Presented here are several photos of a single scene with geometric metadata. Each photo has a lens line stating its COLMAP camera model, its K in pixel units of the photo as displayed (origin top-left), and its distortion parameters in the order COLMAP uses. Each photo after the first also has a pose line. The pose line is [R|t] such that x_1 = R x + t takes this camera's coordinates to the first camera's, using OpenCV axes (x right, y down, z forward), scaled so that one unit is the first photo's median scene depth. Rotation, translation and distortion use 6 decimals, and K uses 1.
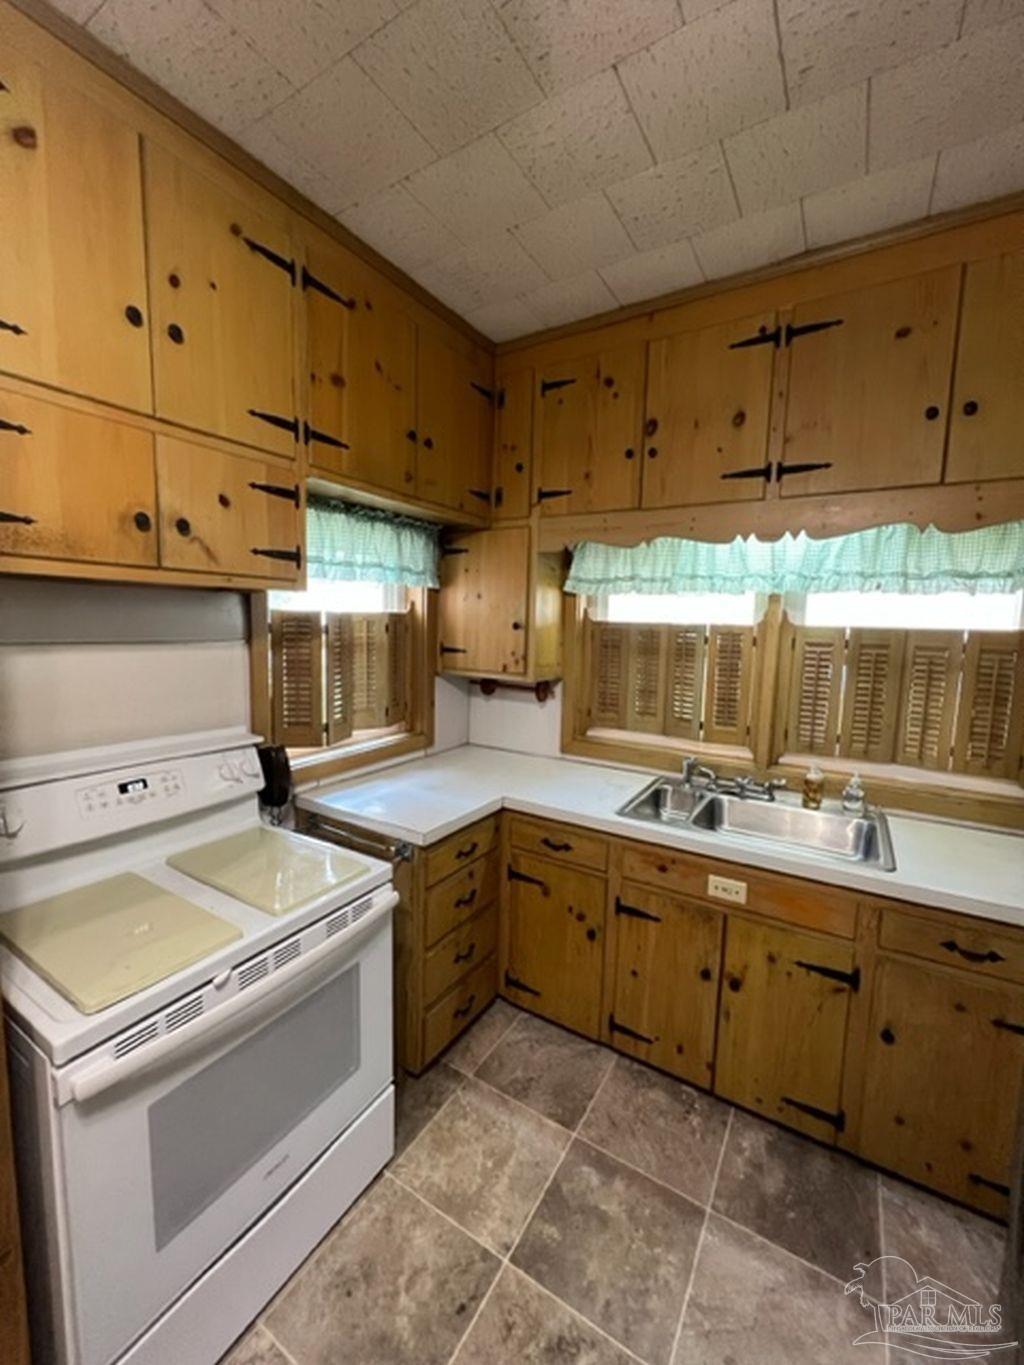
lens RADIAL K [[545.4, 0, 515.1], [0, 545.4, 680.5], [0, 0, 1]] dist [-0.002806, 0.001047]
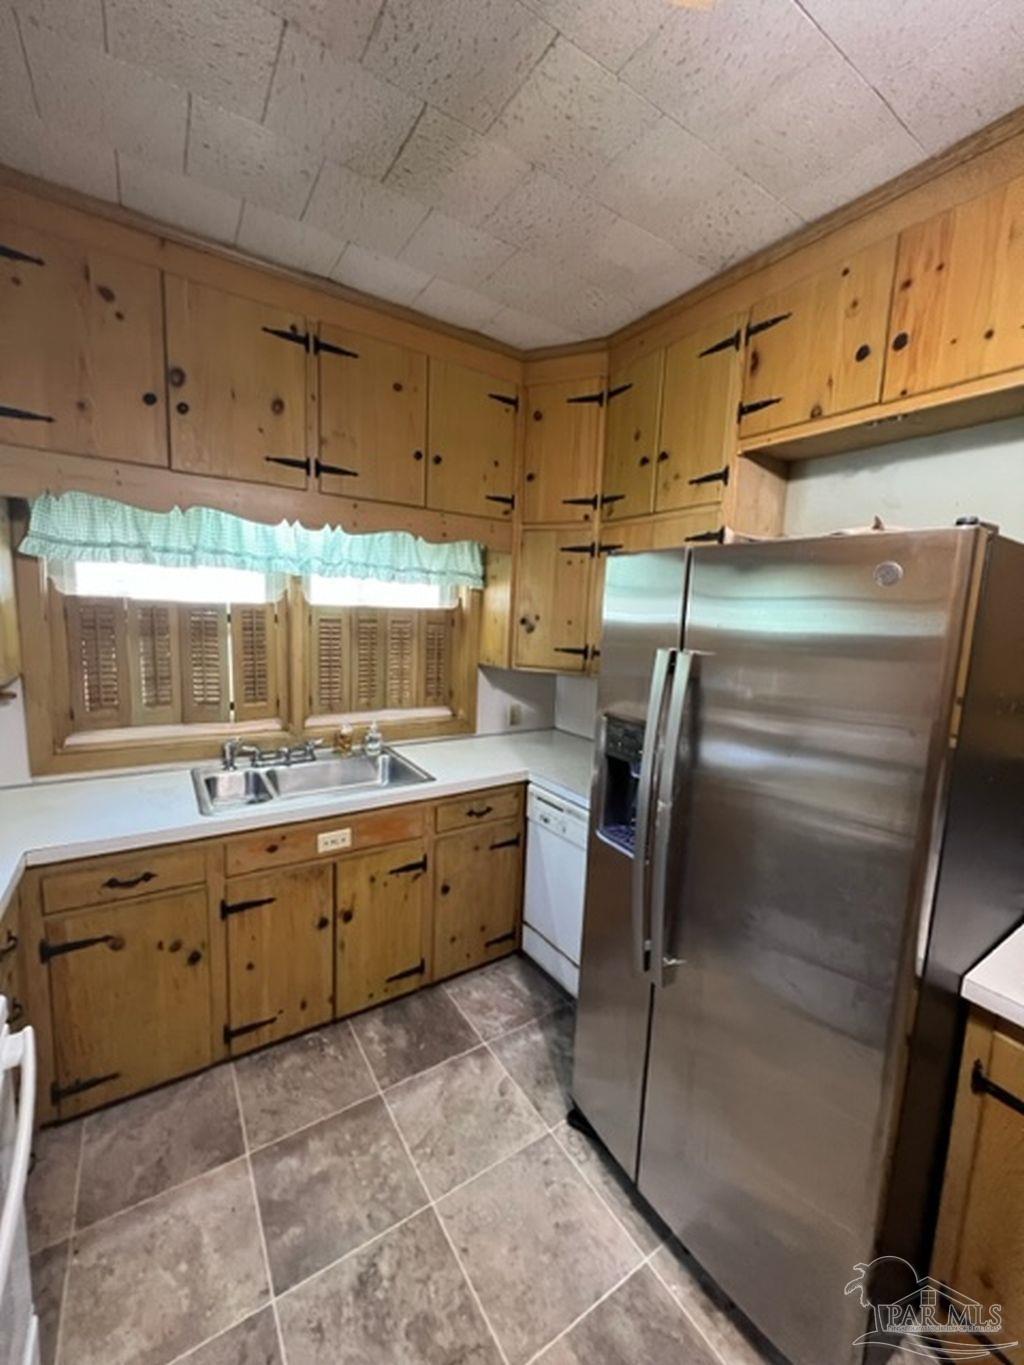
lens RADIAL K [[545.4, 0, 511.1], [0, 545.4, 680.5], [0, 0, 1]] dist [-0.002806, 0.001047]
pose [[0.429156, -0.122389, 0.894900, -0.394644], [0.066857, 0.992364, 0.103656, -0.038129], [-0.900753, 0.015346, 0.434061, 0.155893]]
